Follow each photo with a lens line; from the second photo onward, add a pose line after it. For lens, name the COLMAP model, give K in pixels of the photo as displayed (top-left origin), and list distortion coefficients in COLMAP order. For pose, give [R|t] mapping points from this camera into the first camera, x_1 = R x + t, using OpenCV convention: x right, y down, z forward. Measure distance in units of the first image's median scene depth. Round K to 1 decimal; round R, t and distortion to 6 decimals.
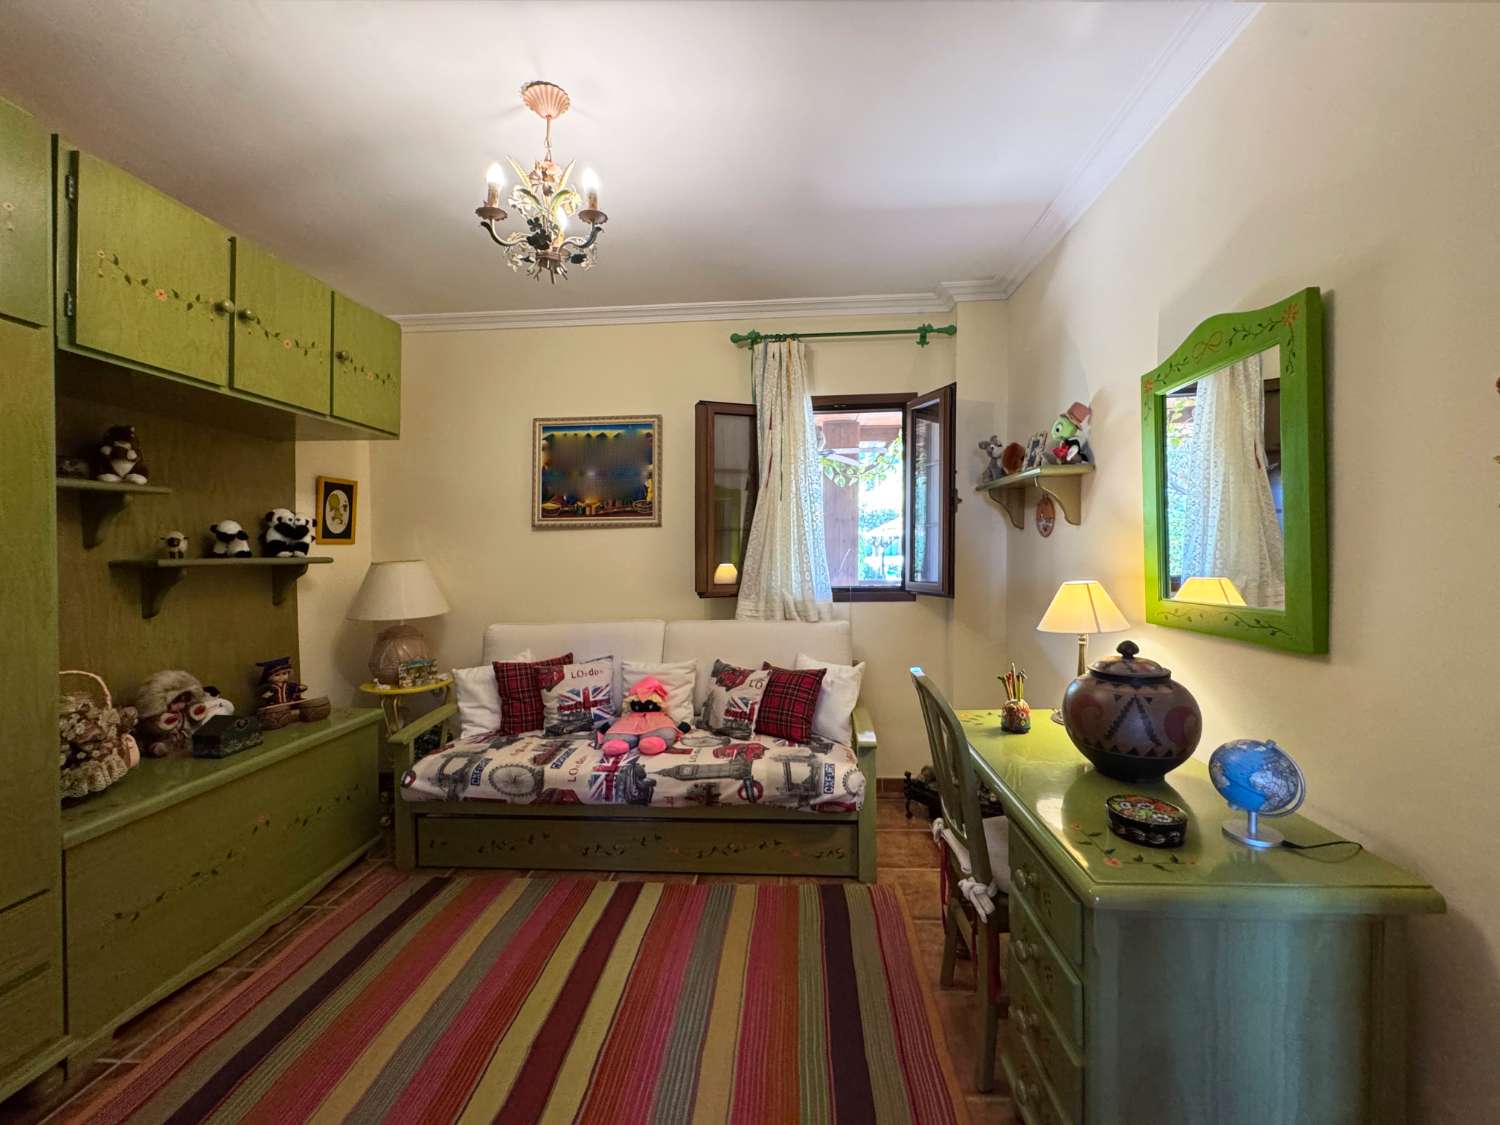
lens RADIAL K [[604.3, 0, 752.0], [0, 604.3, 555.3], [0, 0, 1]] dist [-0.001753, -0.000261]
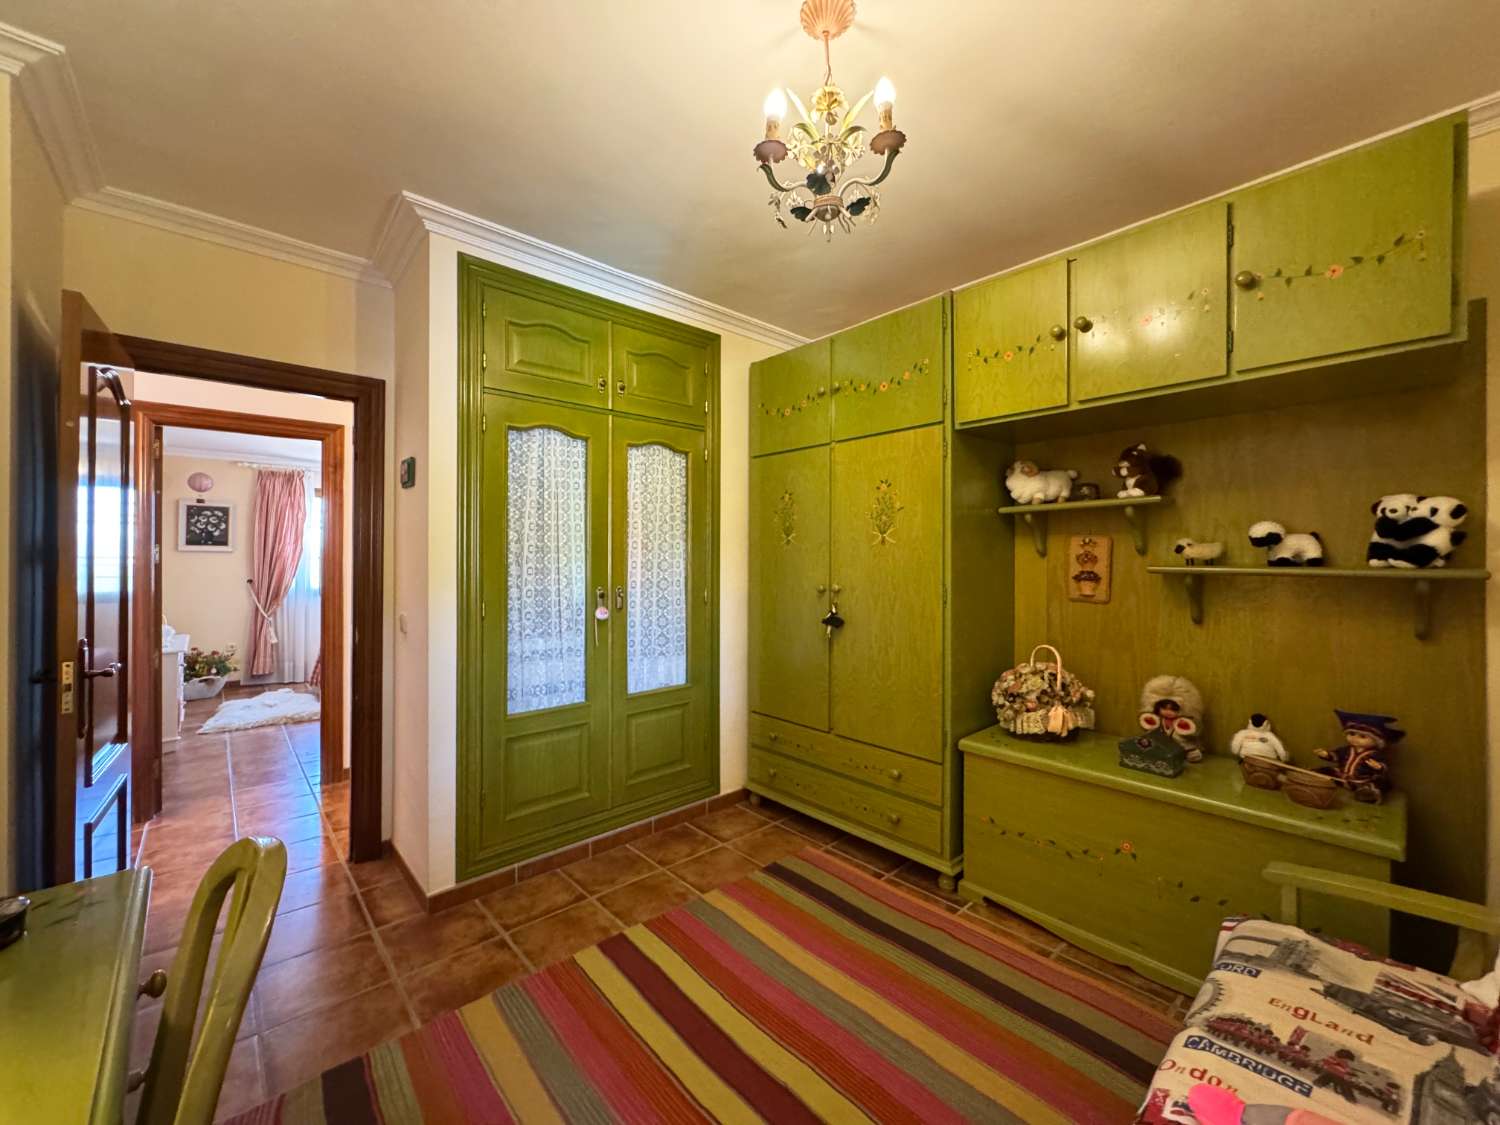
lens RADIAL K [[604.3, 0, 752.0], [0, 604.3, 555.3], [0, 0, 1]] dist [-0.001753, -0.000261]
pose [[-0.694520, 0.007858, -0.719431, 0.221890], [-0.004013, 0.999882, 0.014796, -0.019771], [0.719463, 0.013163, -0.694406, 1.049920]]
